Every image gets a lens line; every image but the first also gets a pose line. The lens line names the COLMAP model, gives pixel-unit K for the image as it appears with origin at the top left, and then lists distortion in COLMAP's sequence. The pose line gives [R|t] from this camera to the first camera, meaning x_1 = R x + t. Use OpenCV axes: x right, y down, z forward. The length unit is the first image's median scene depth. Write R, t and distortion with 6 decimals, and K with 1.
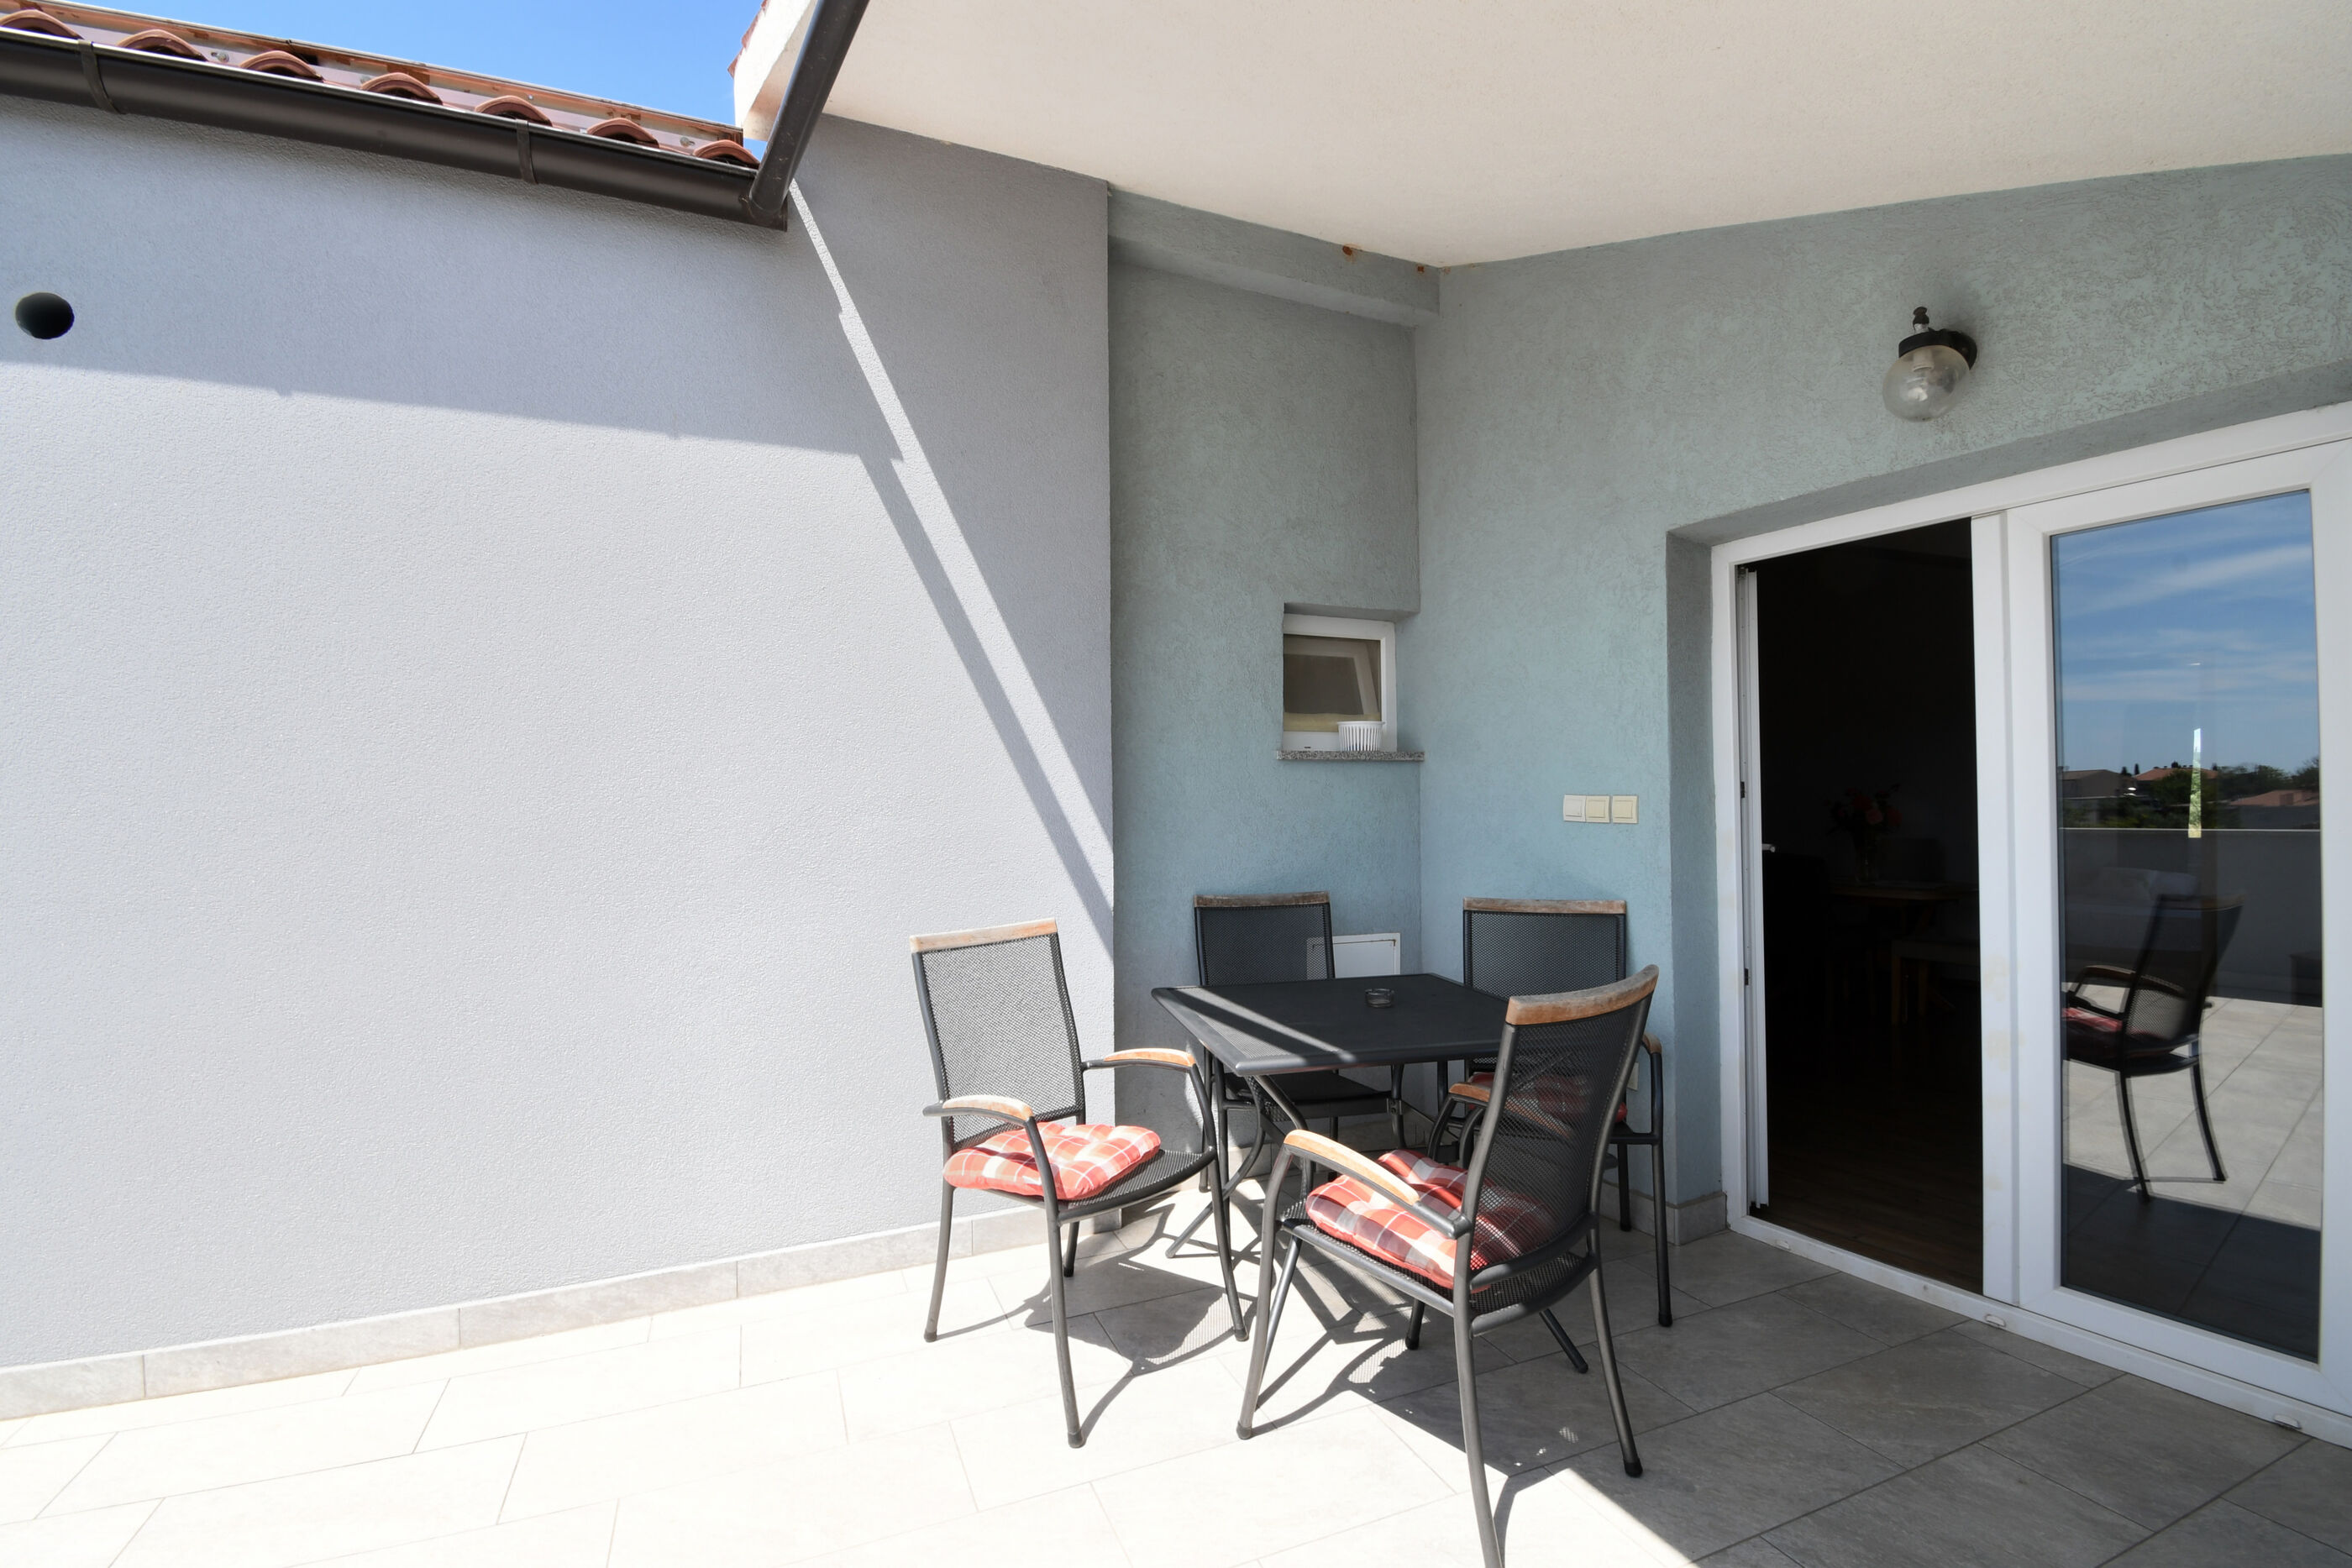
lens RADIAL K [[1037.2, 0, 1176.9], [0, 1037.2, 786.3], [0, 0, 1]] dist [0.024800, -0.028489]
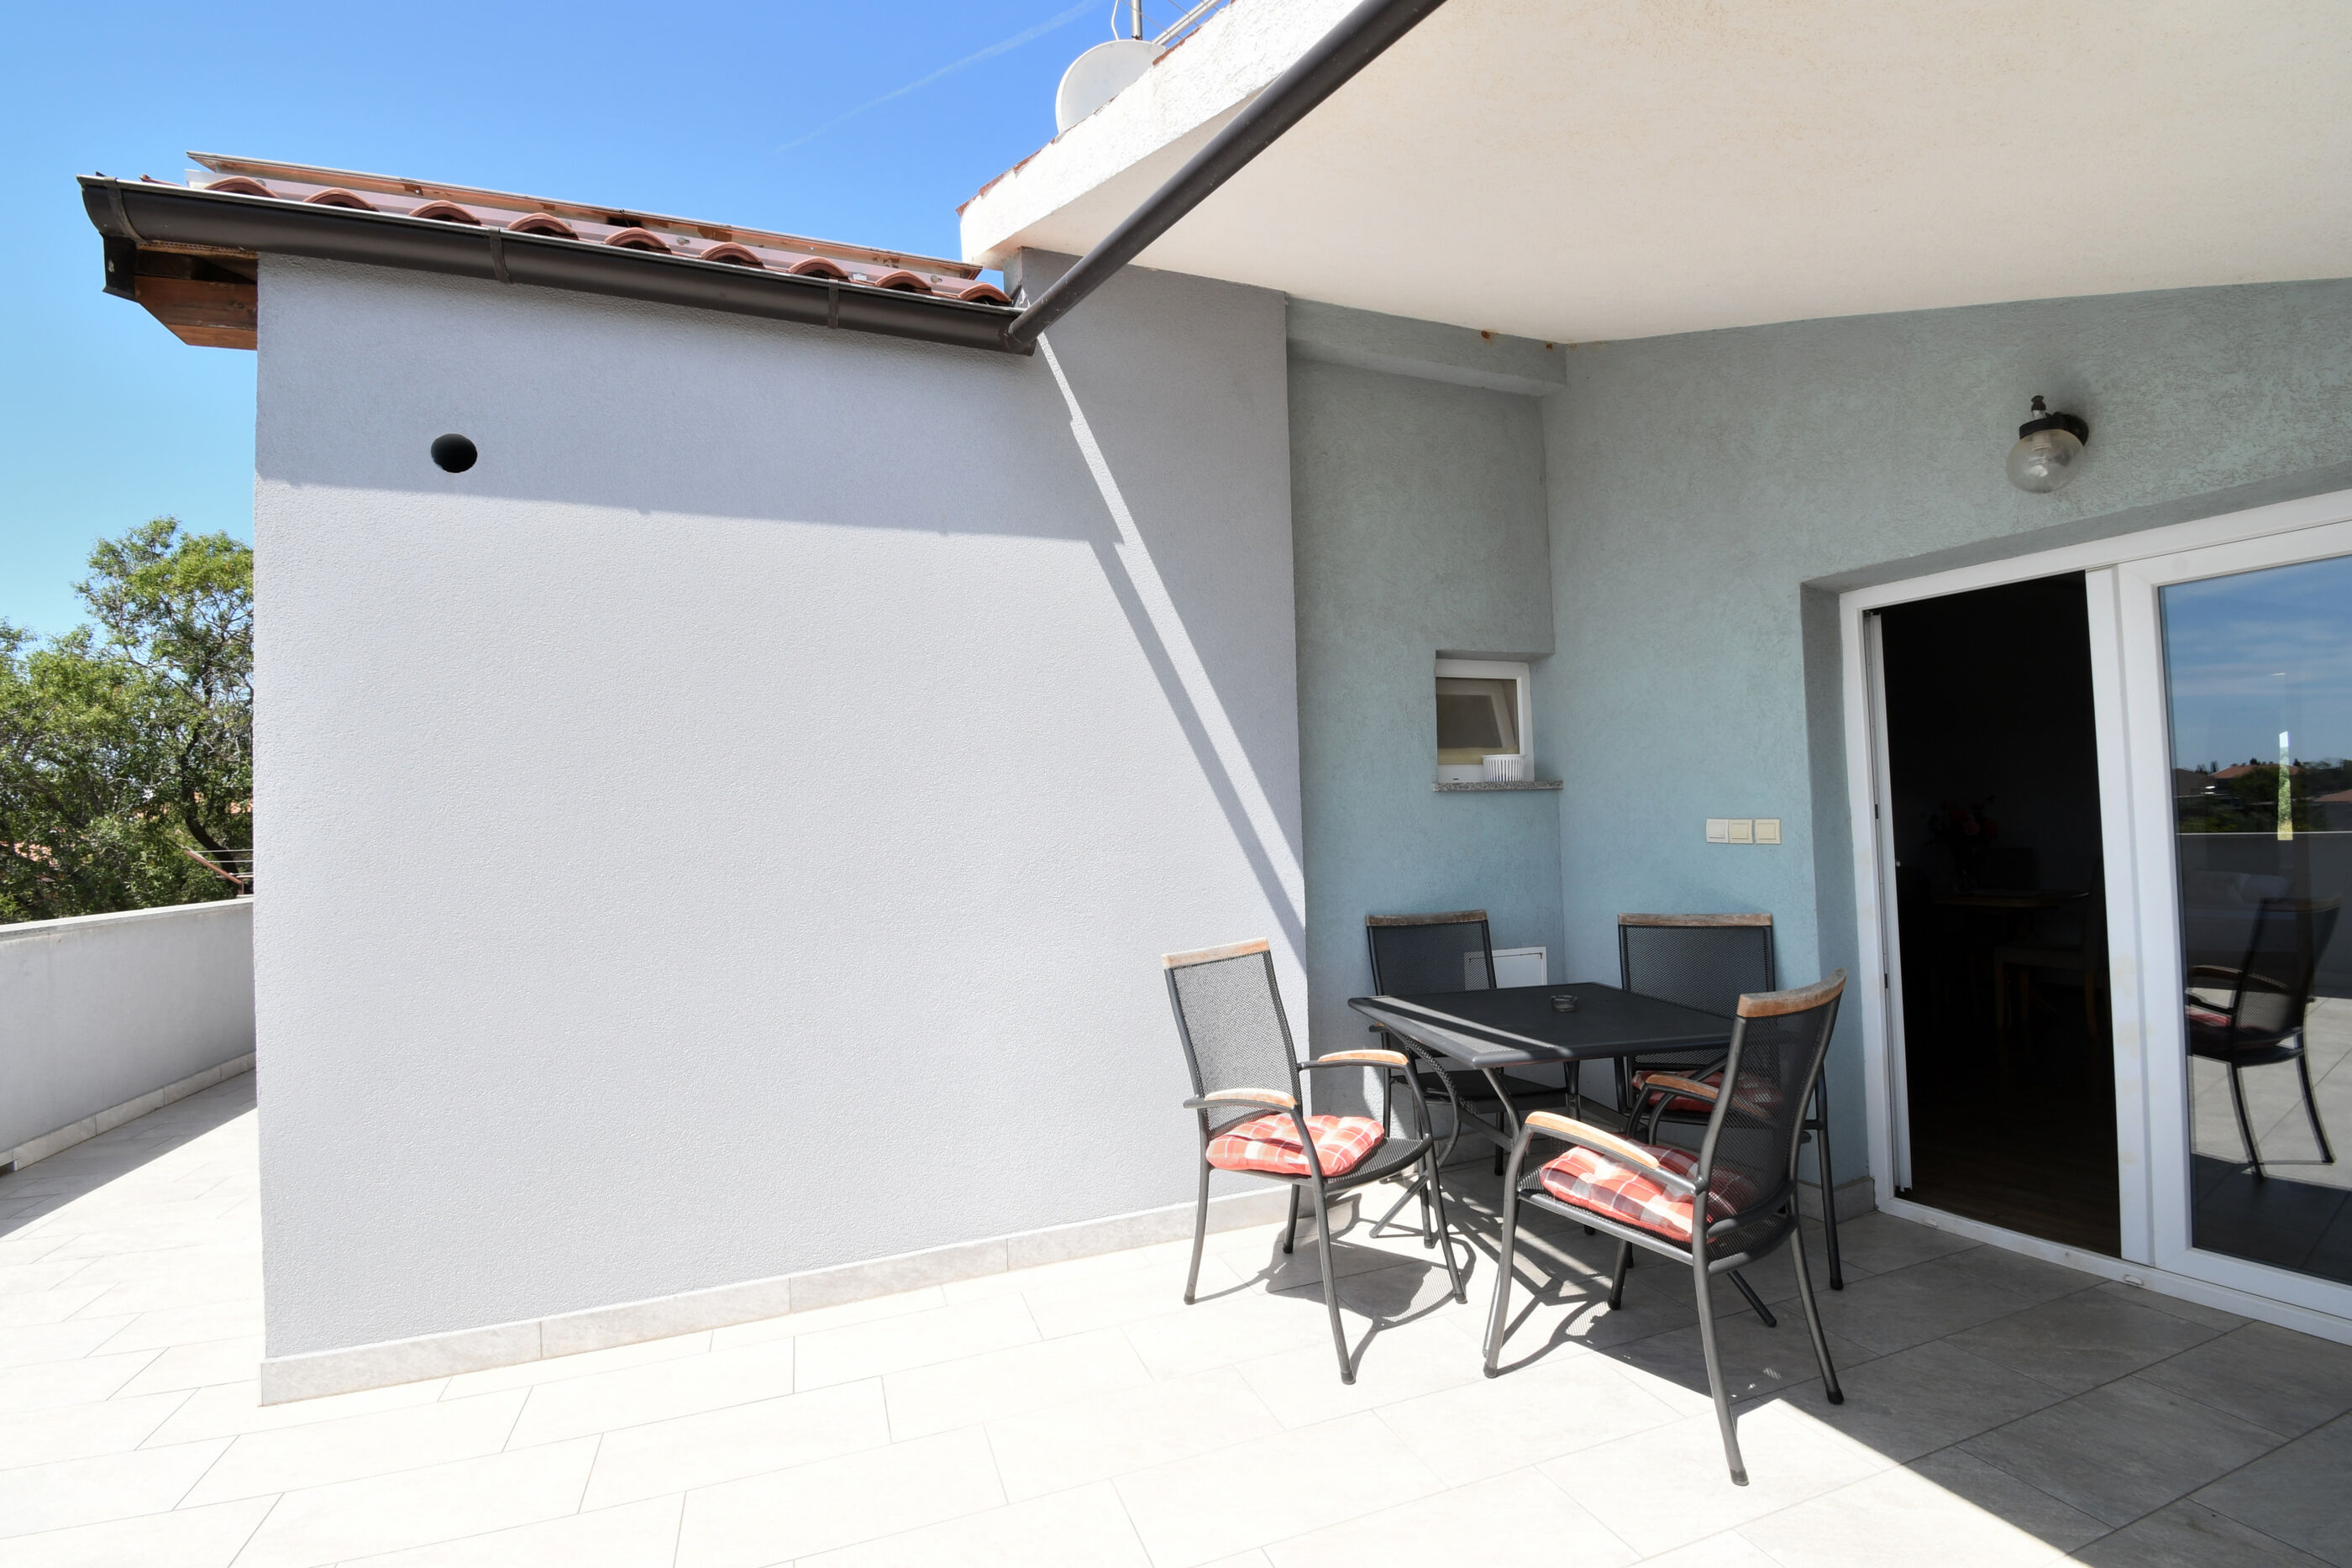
lens RADIAL K [[1039.1, 0, 1176.0], [0, 1039.1, 784.0], [0, 0, 1]] dist [0.017580, -0.023182]
pose [[0.998880, -0.022643, -0.041556, -0.181105], [0.021720, 0.999510, -0.022519, -0.020099], [0.042045, 0.021591, 0.998882, -0.163826]]
